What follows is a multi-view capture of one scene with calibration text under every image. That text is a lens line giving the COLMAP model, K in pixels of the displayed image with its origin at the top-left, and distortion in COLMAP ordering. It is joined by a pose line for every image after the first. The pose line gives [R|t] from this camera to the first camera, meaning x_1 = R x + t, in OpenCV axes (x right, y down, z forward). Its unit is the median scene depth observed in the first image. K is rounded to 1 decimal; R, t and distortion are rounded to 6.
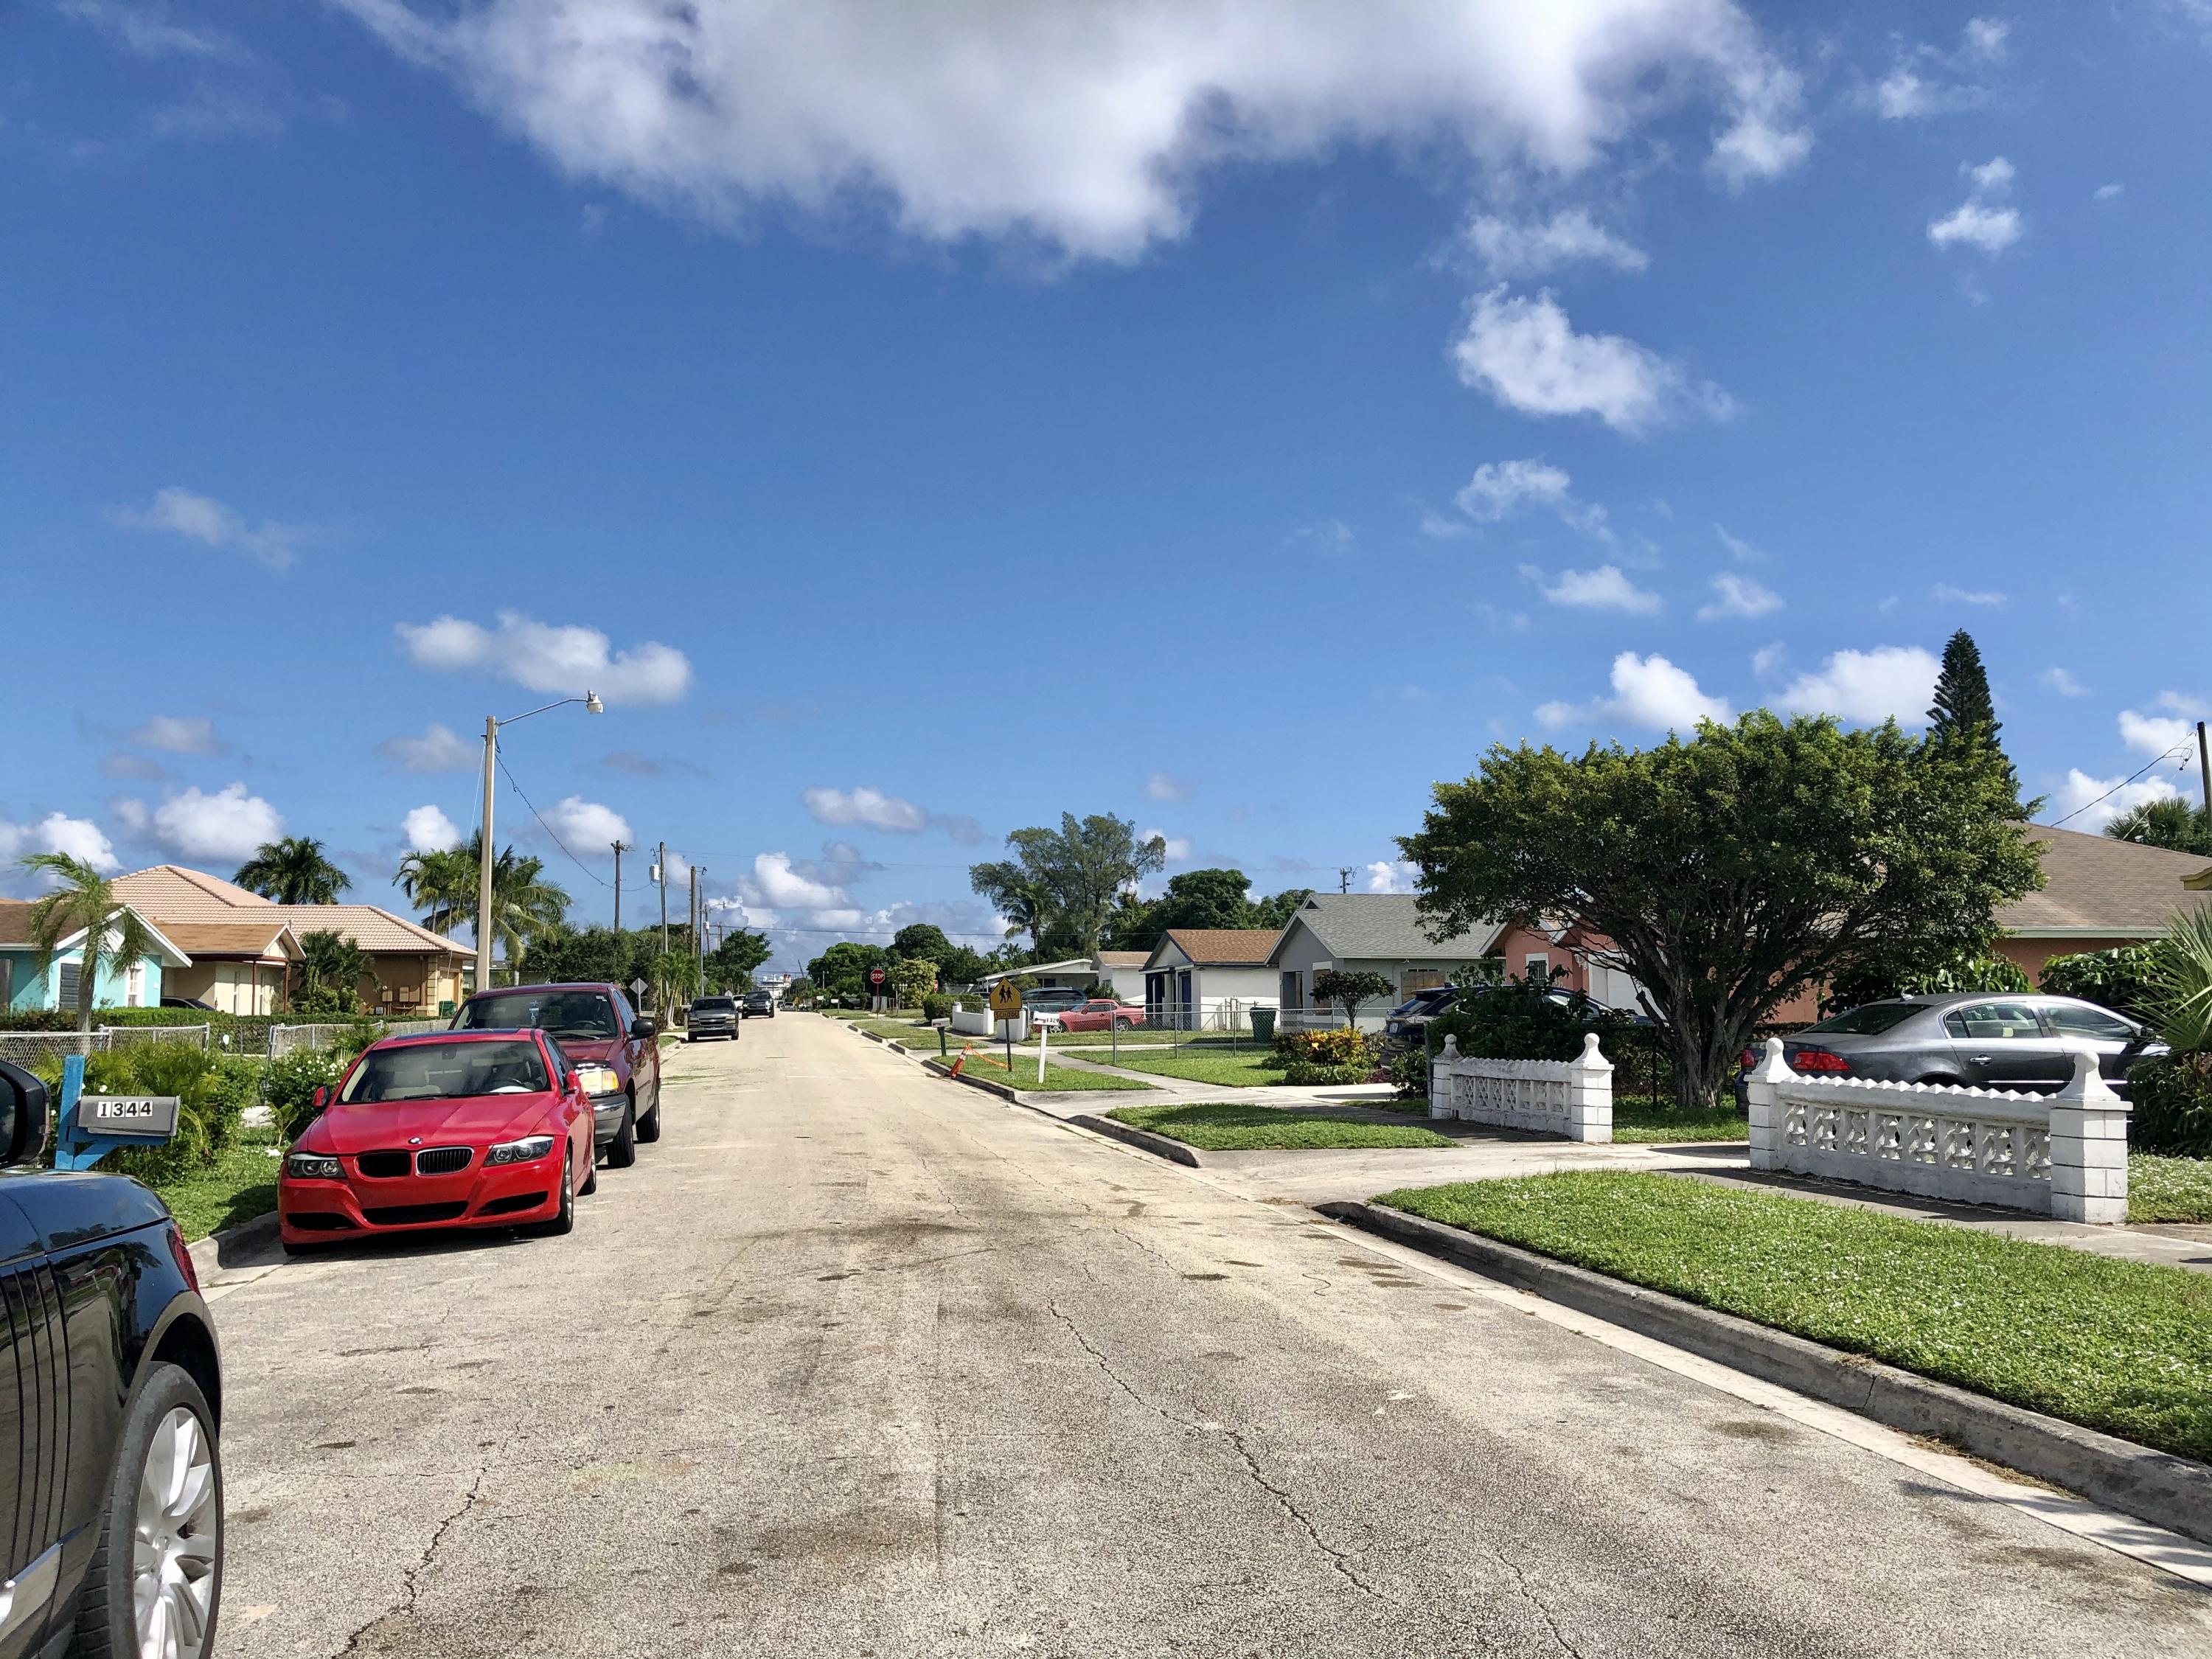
lens RADIAL K [[1761.5, 0, 1171.8], [0, 1761.5, 833.2], [0, 0, 1]] dist [0.006030, -0.006902]
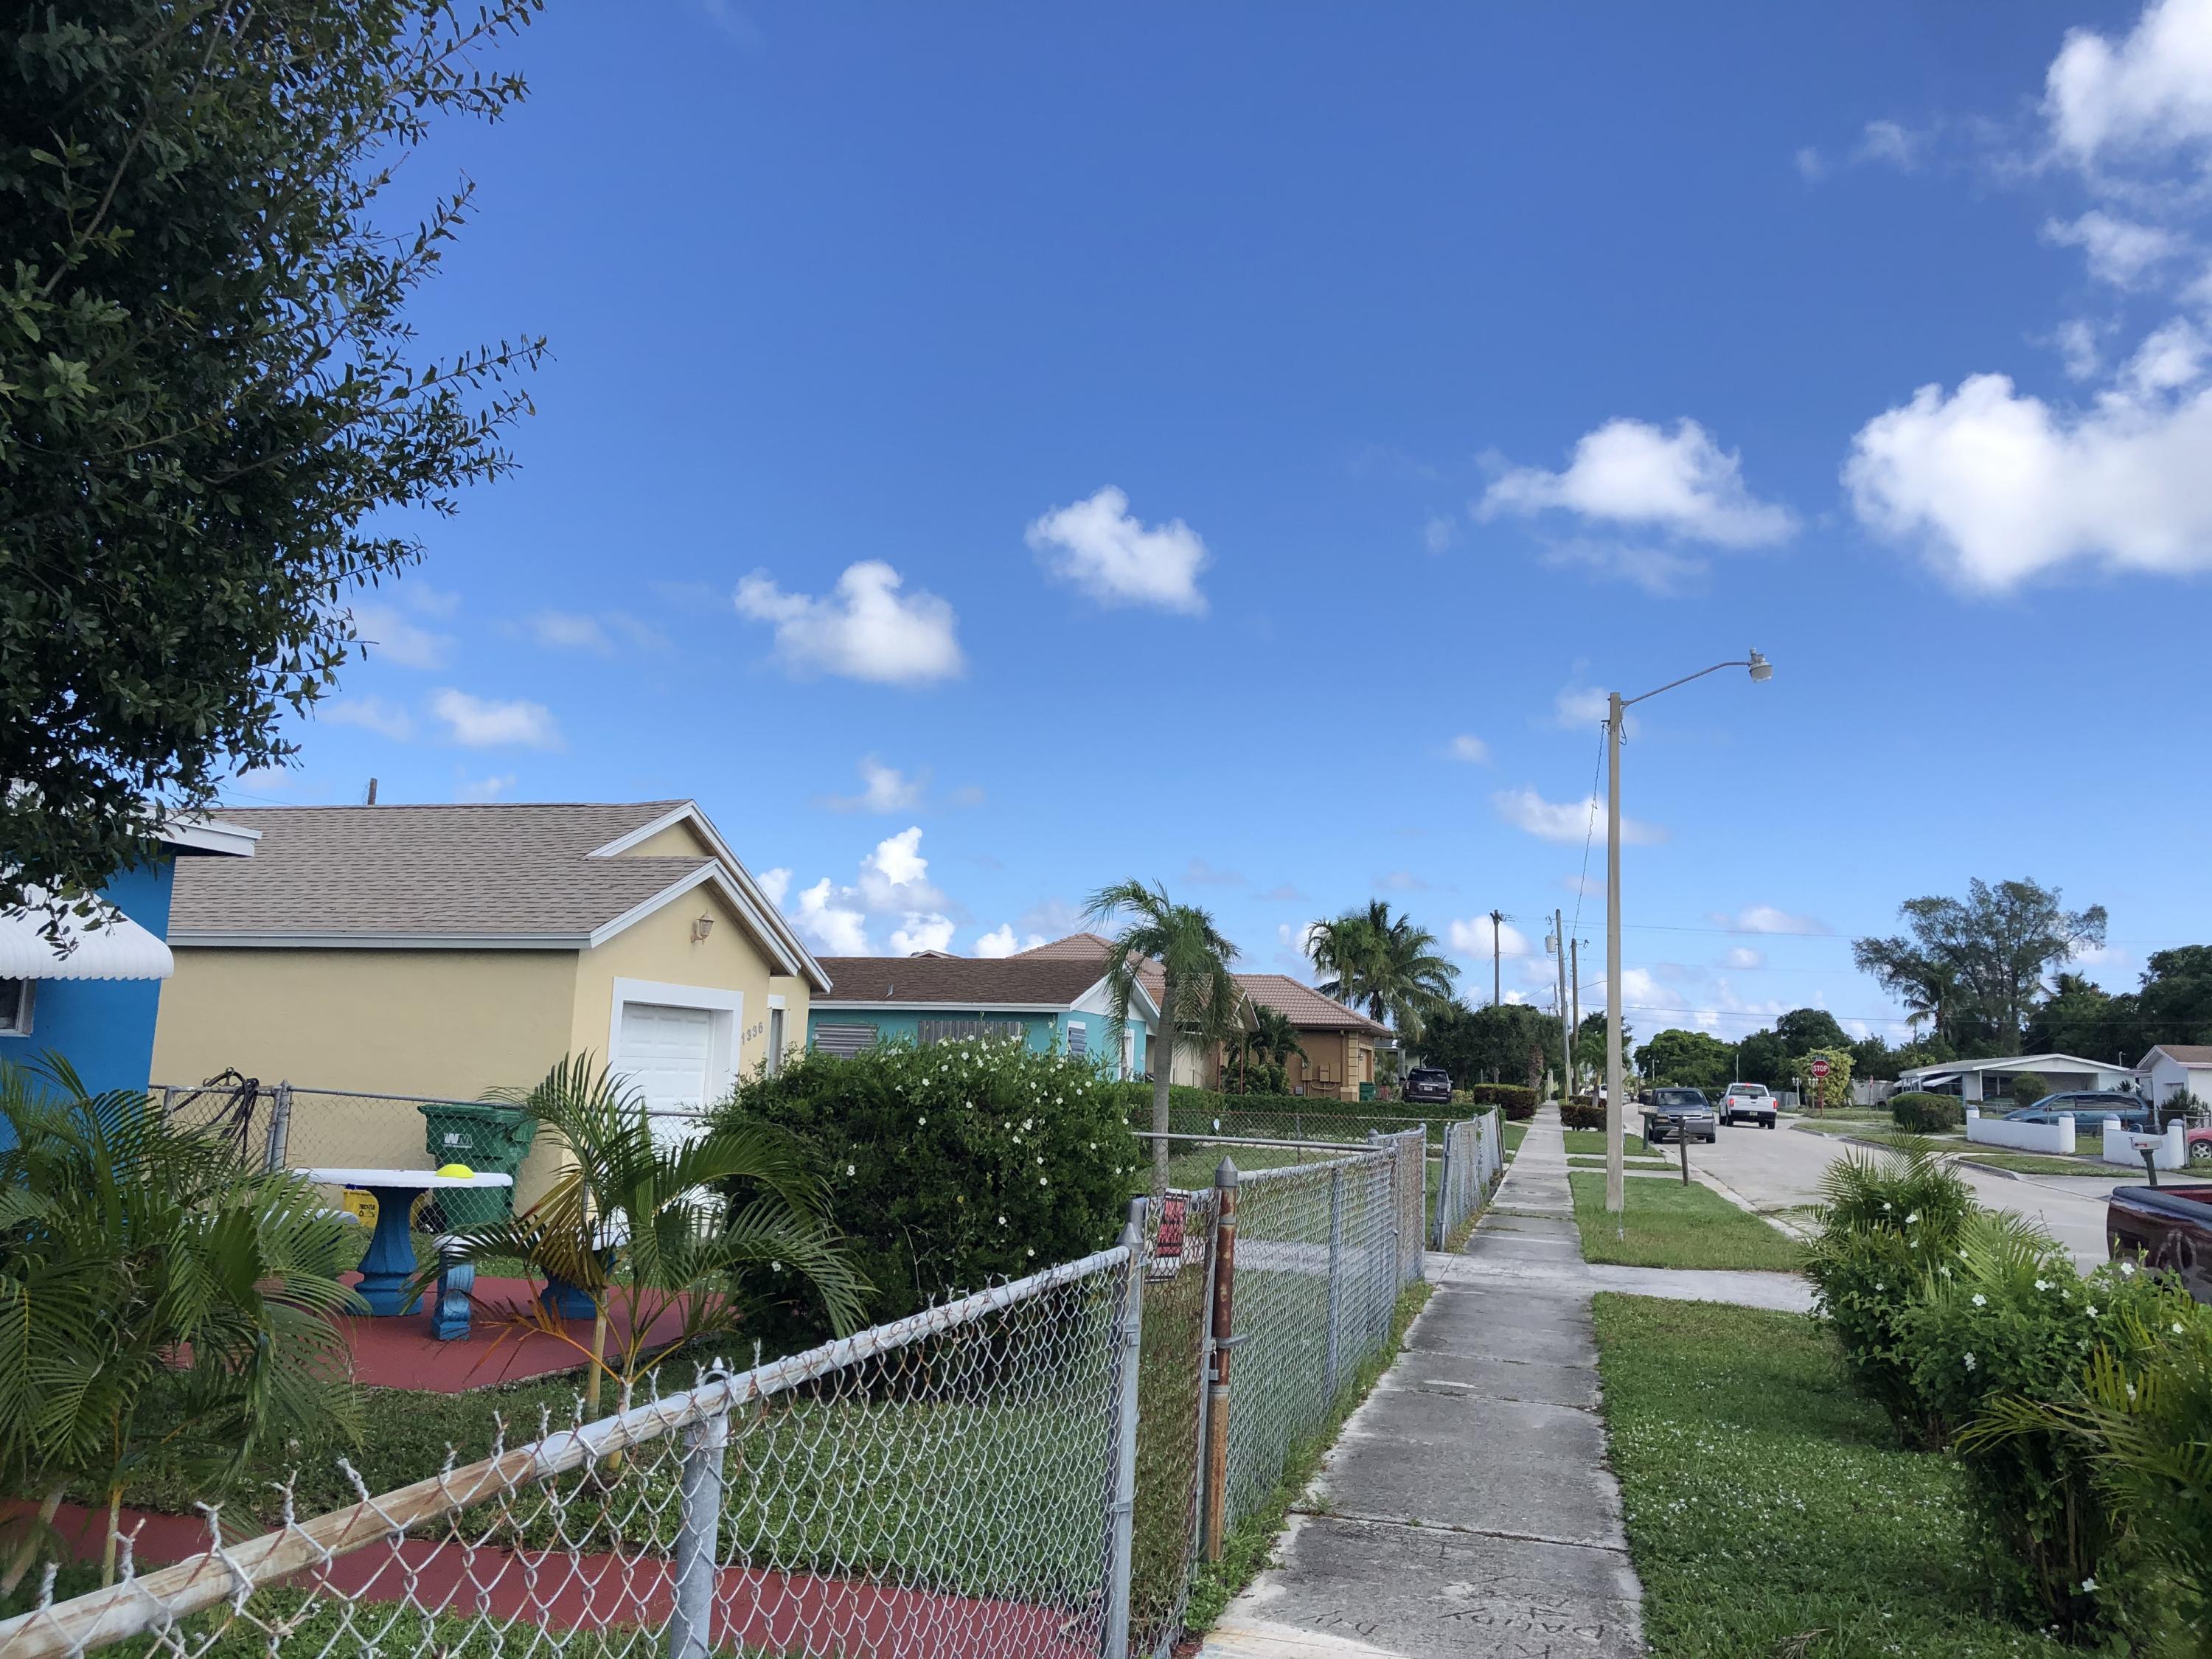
lens RADIAL K [[1808.1, 0, 1106.0], [0, 1808.1, 829.5], [0, 0, 1]] dist [-0.010601, -0.012968]
pose [[0.893099, -0.029716, -0.448878, -0.060431], [0.008446, 0.998748, -0.049312, 0.005776], [0.449781, 0.040249, 0.892231, 0.062290]]
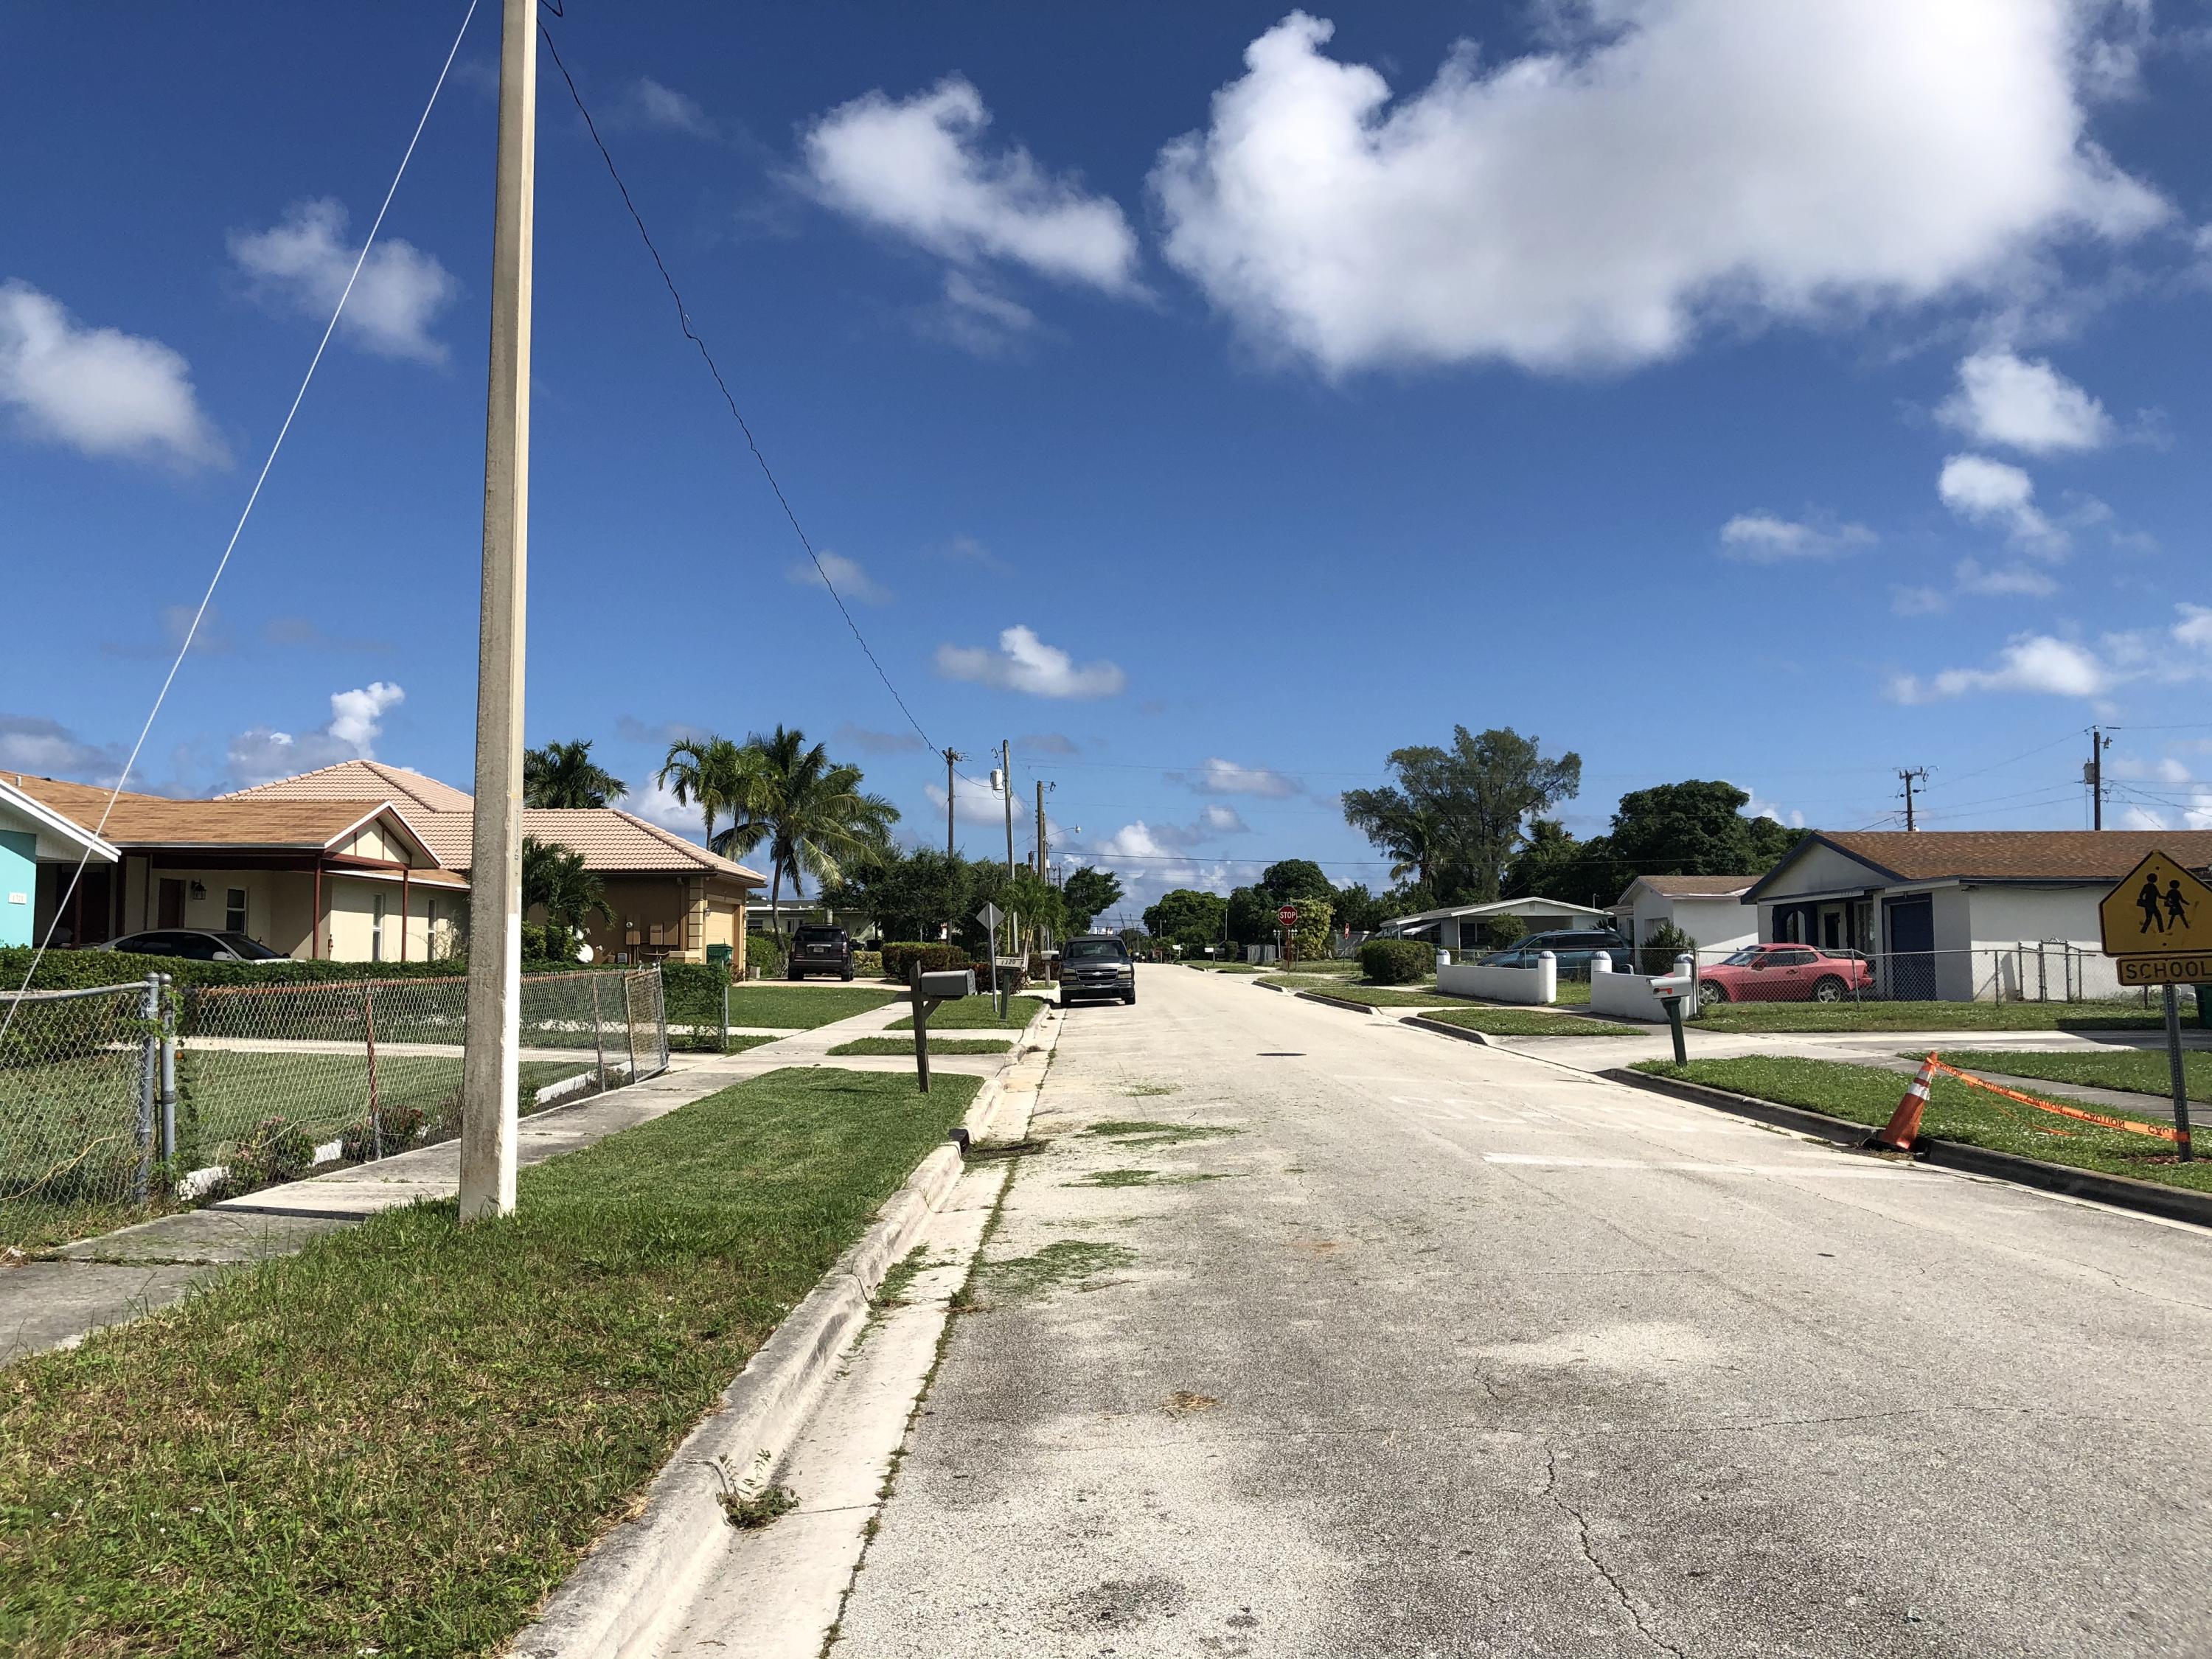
lens RADIAL K [[1801.3, 0, 1106.0], [0, 1801.3, 829.5], [0, 0, 1]] dist [0.025315, -0.018328]
pose [[0.977181, -0.011487, -0.212099, -0.059560], [0.016966, 0.999567, 0.024031, 0.018704], [0.211731, -0.027081, 0.976953, 0.179848]]
